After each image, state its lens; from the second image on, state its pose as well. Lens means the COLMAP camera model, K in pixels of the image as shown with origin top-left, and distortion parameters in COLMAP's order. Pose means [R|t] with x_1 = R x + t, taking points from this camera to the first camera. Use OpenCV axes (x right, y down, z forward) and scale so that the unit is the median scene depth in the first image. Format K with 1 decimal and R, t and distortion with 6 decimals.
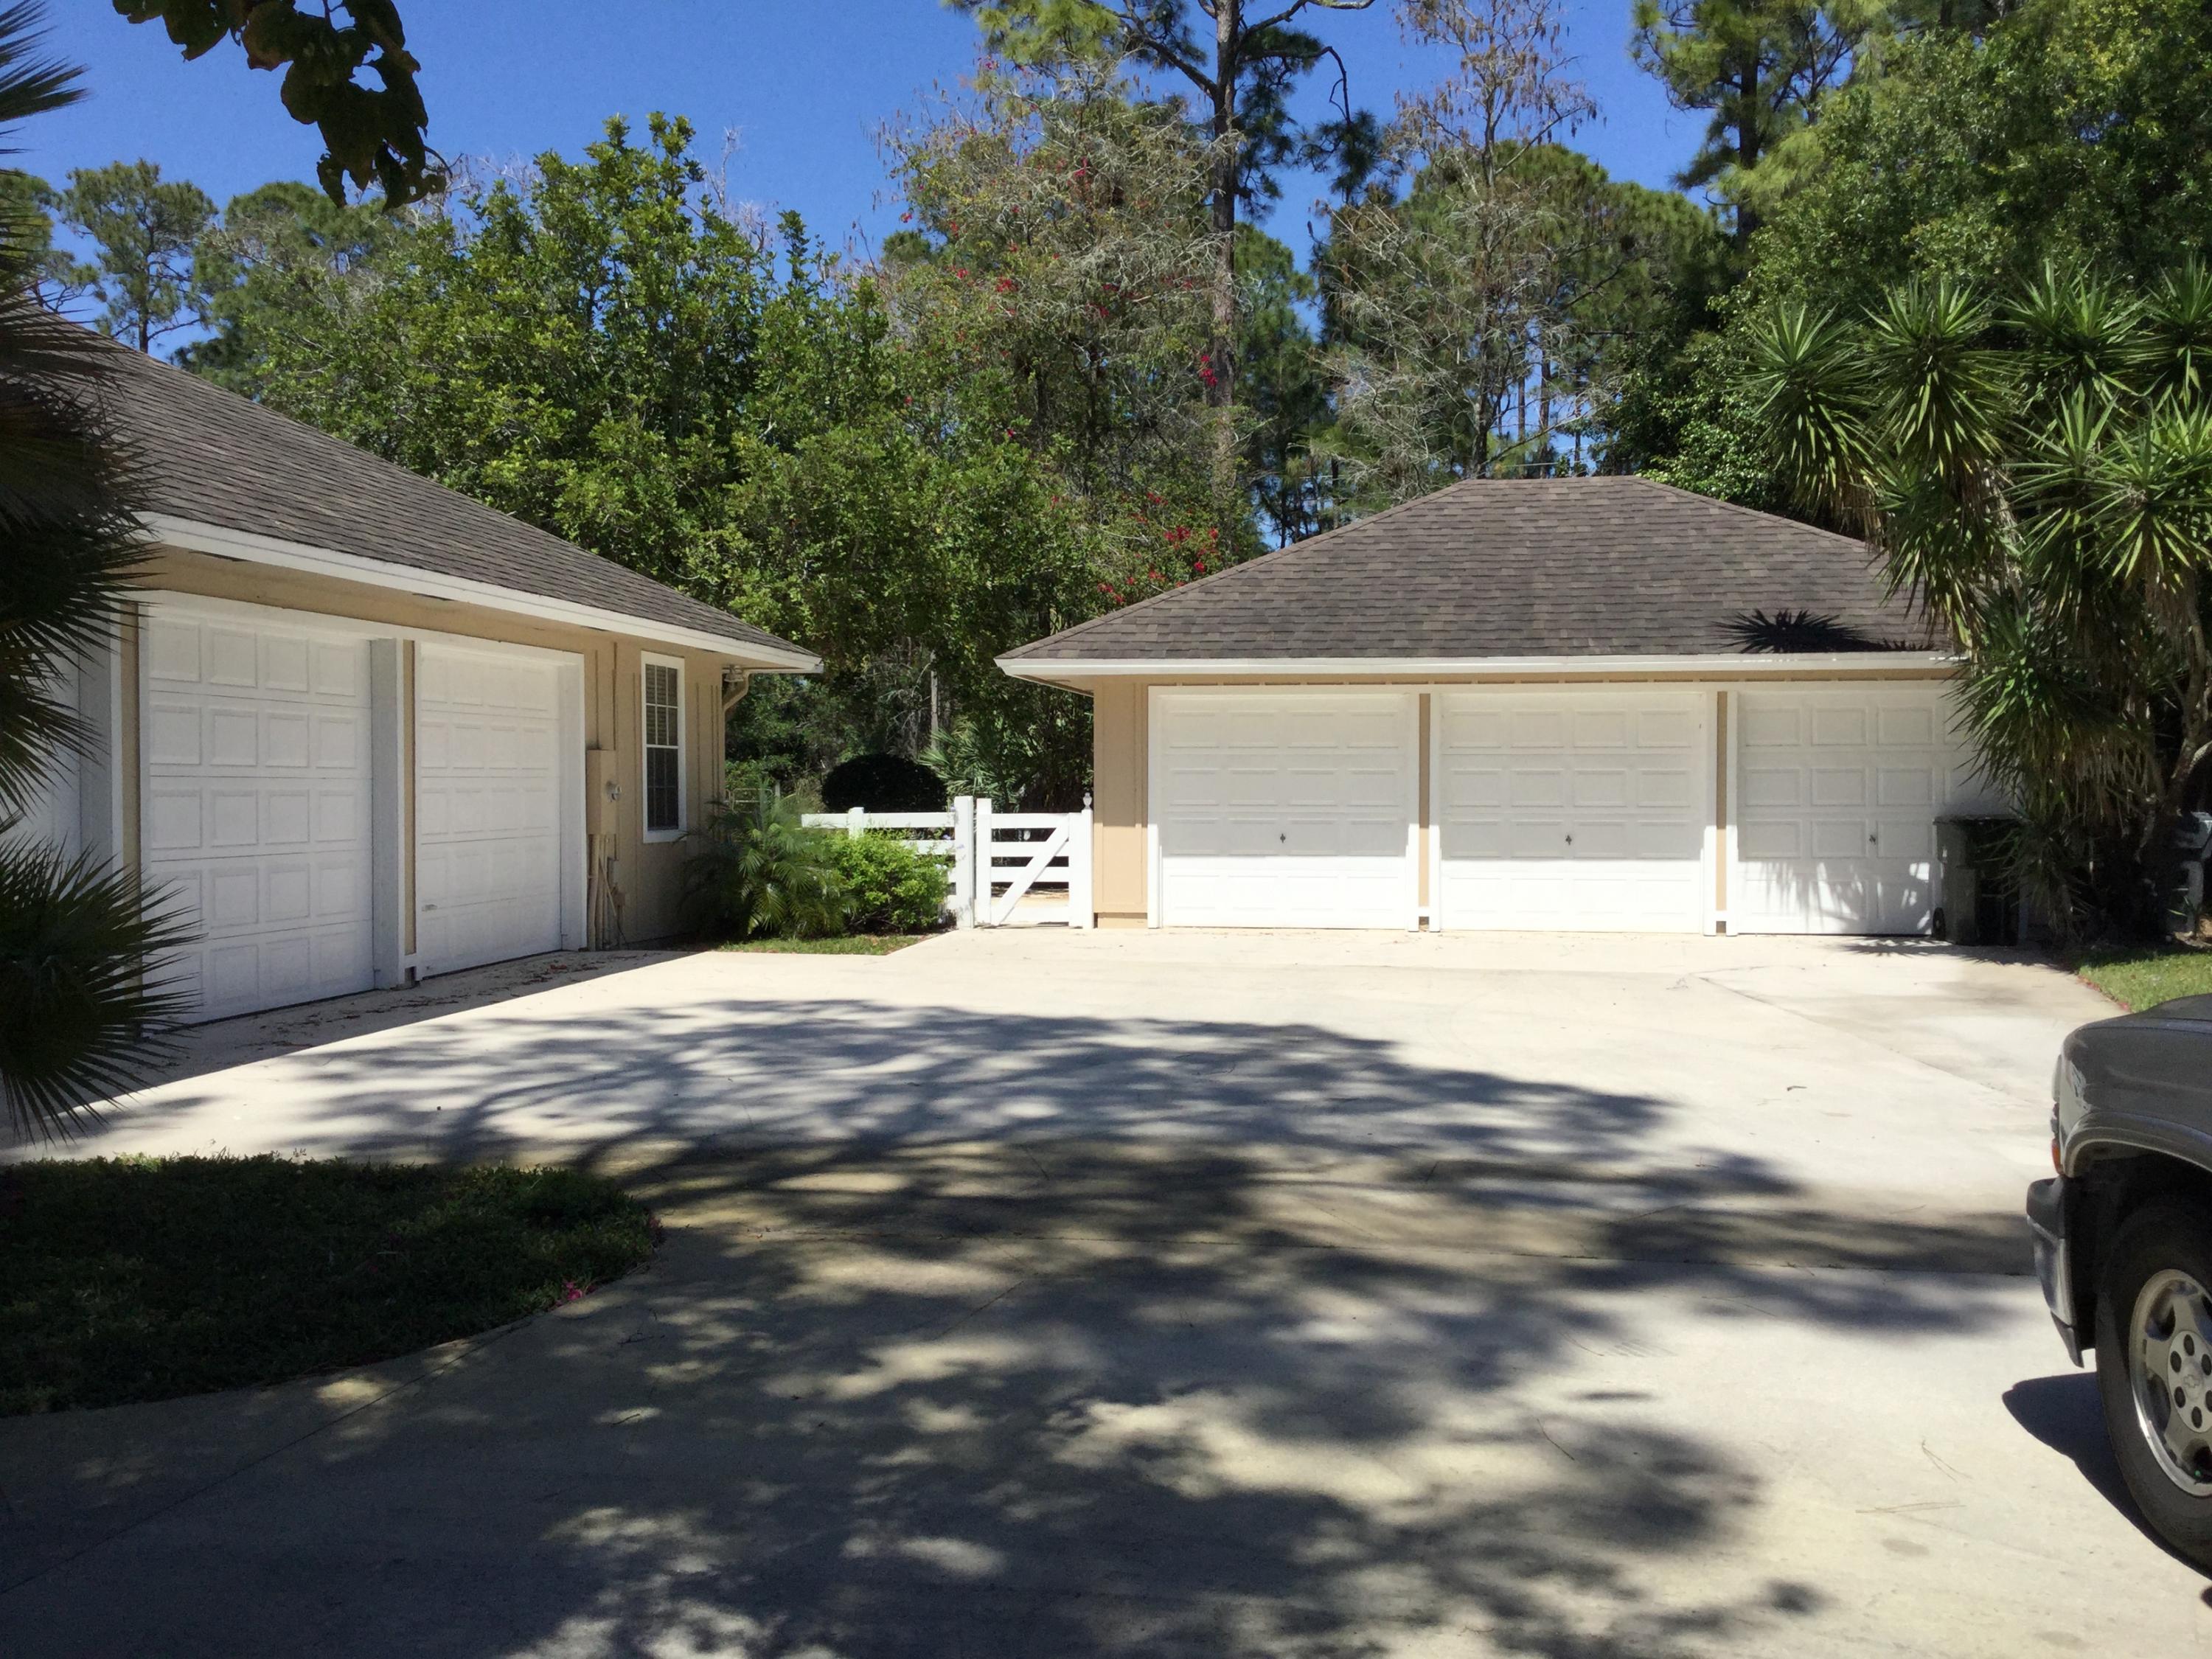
lens RADIAL K [[2020.2, 0, 1094.7], [0, 2020.2, 813.4], [0, 0, 1]] dist [0.082991, -0.144166]
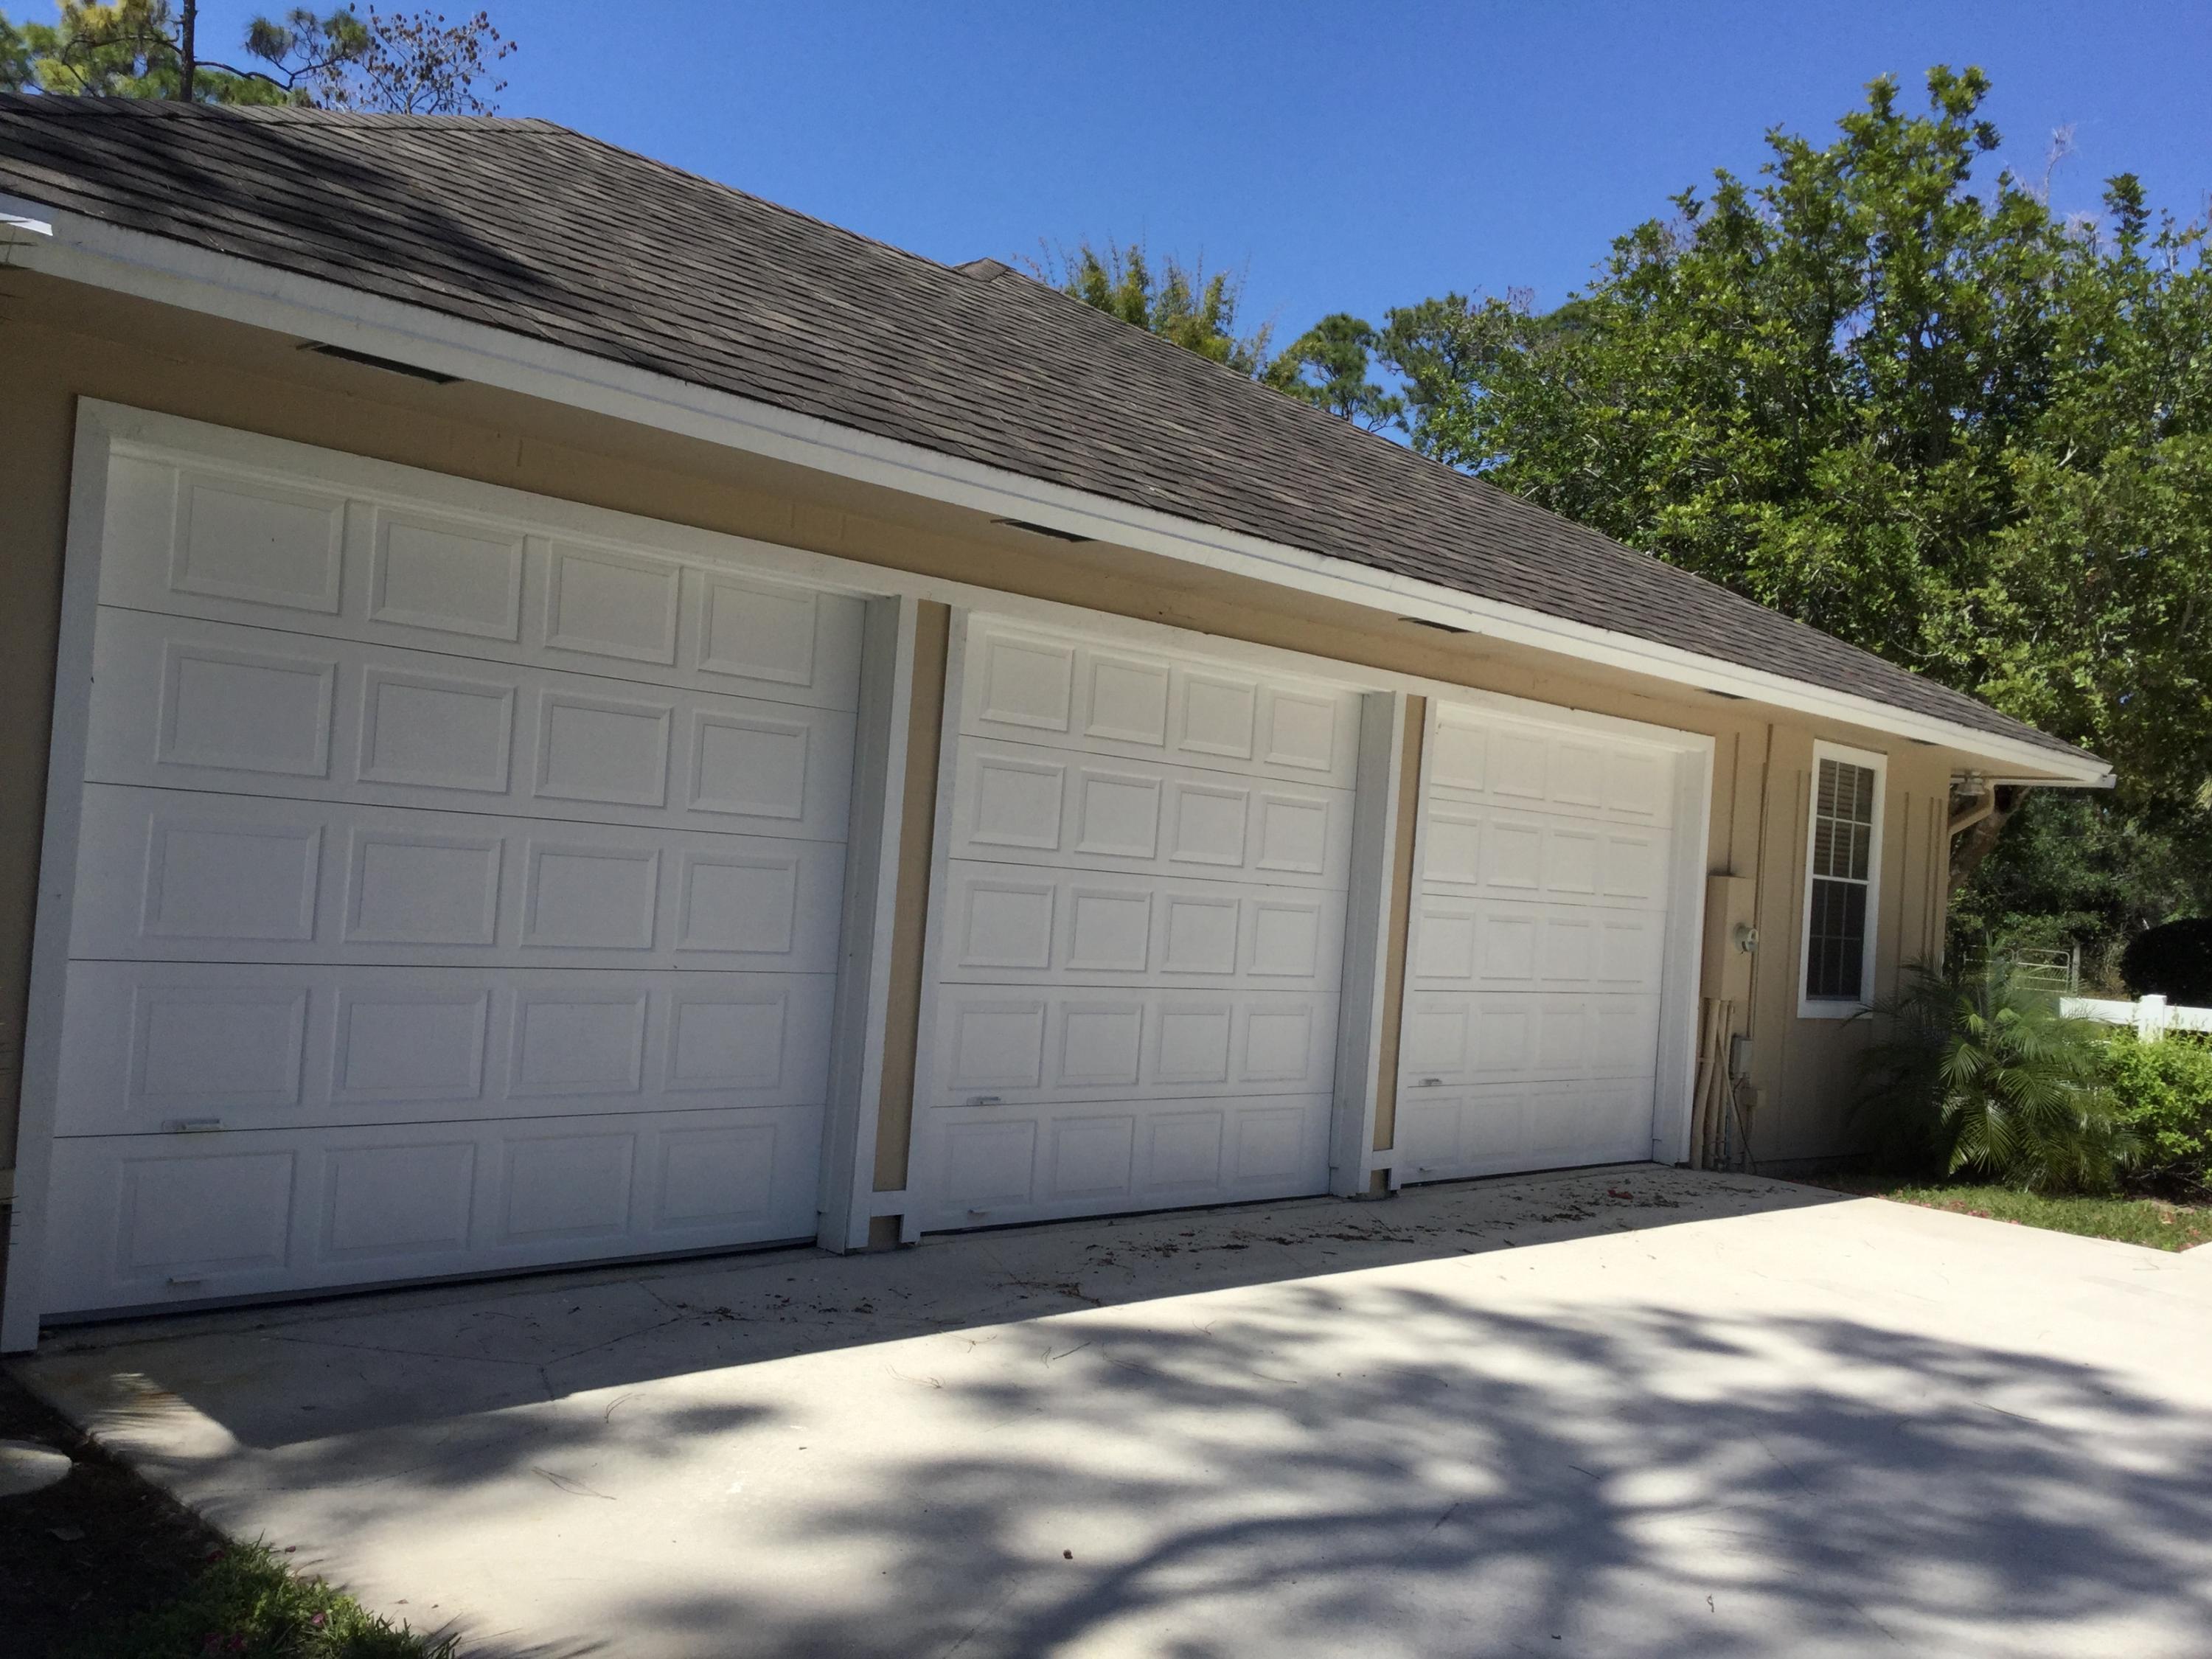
lens RADIAL K [[2003.3, 0, 1059.1], [0, 2003.3, 827.7], [0, 0, 1]] dist [0.052439, -0.115874]
pose [[0.803546, 0.052663, -0.592908, -0.020264], [-0.087050, 0.995766, -0.029530, -0.006803], [0.588843, 0.075342, 0.804729, 0.272708]]
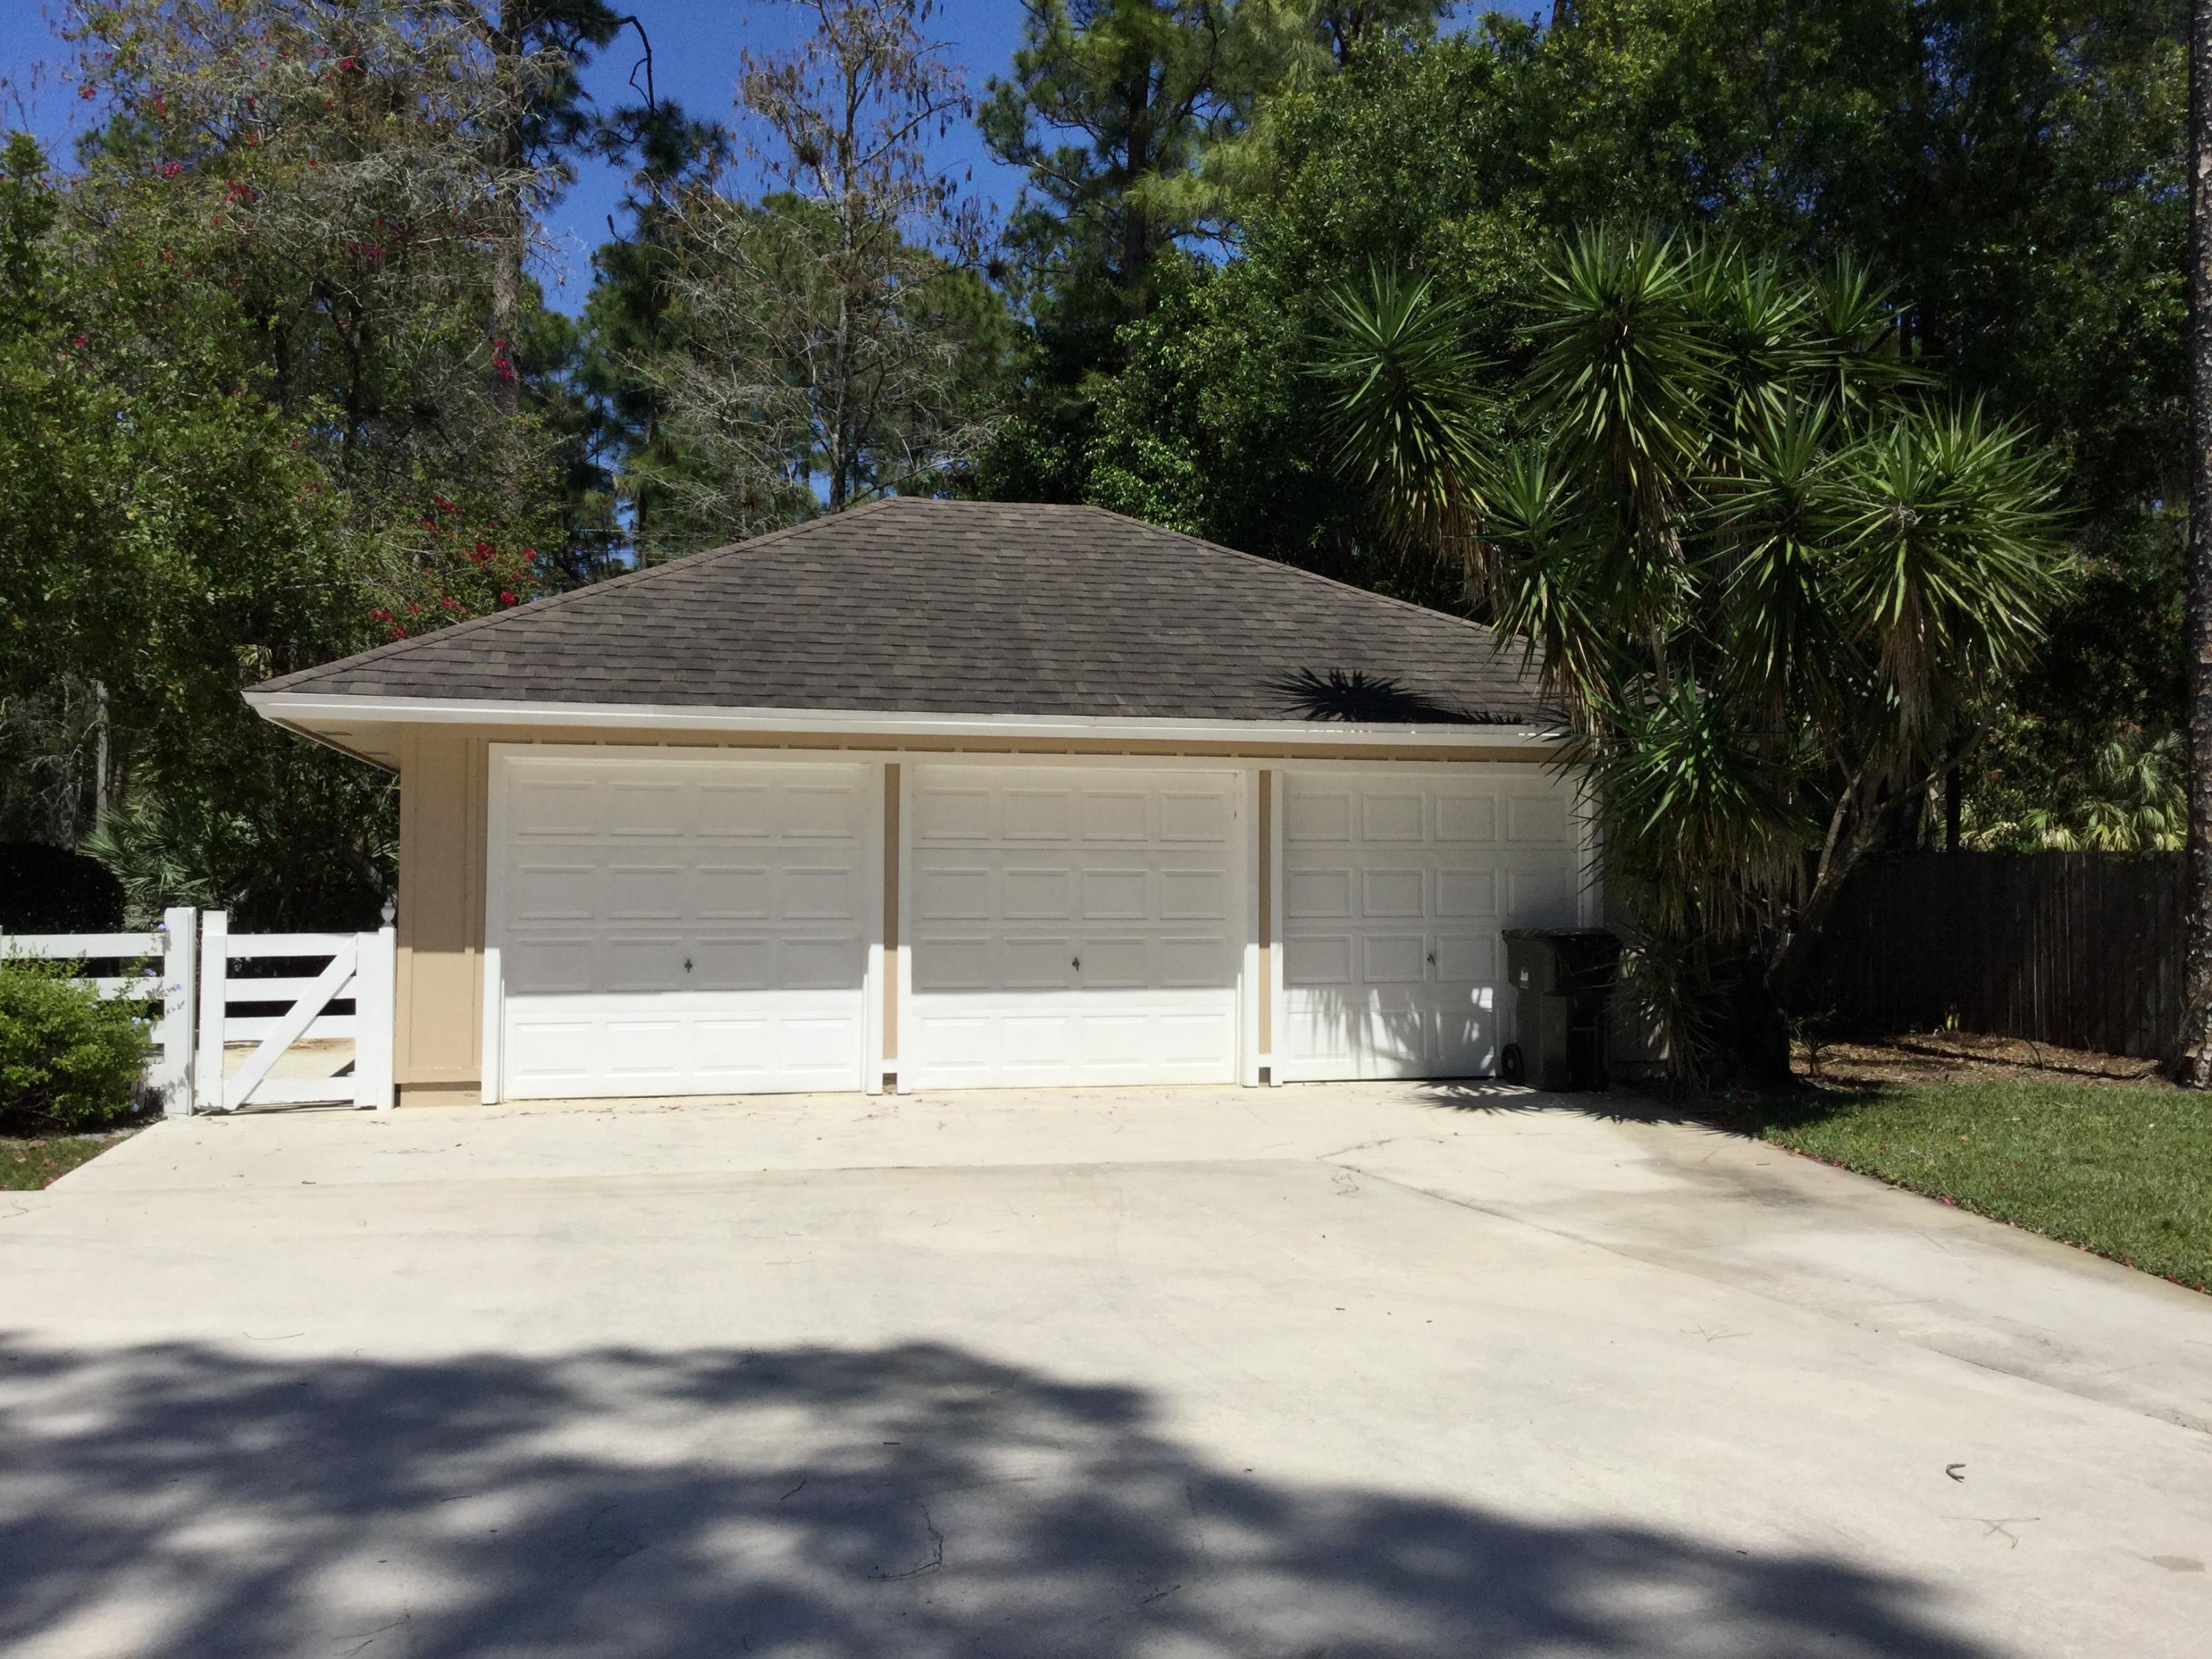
lens RADIAL K [[2020.2, 0, 1094.7], [0, 2020.2, 813.4], [0, 0, 1]] dist [0.082991, -0.144166]
pose [[0.927137, 0.015108, 0.374418, -0.038881], [0.002473, 0.998918, -0.046431, -0.007491], [-0.374714, 0.043974, 0.926097, 0.293567]]
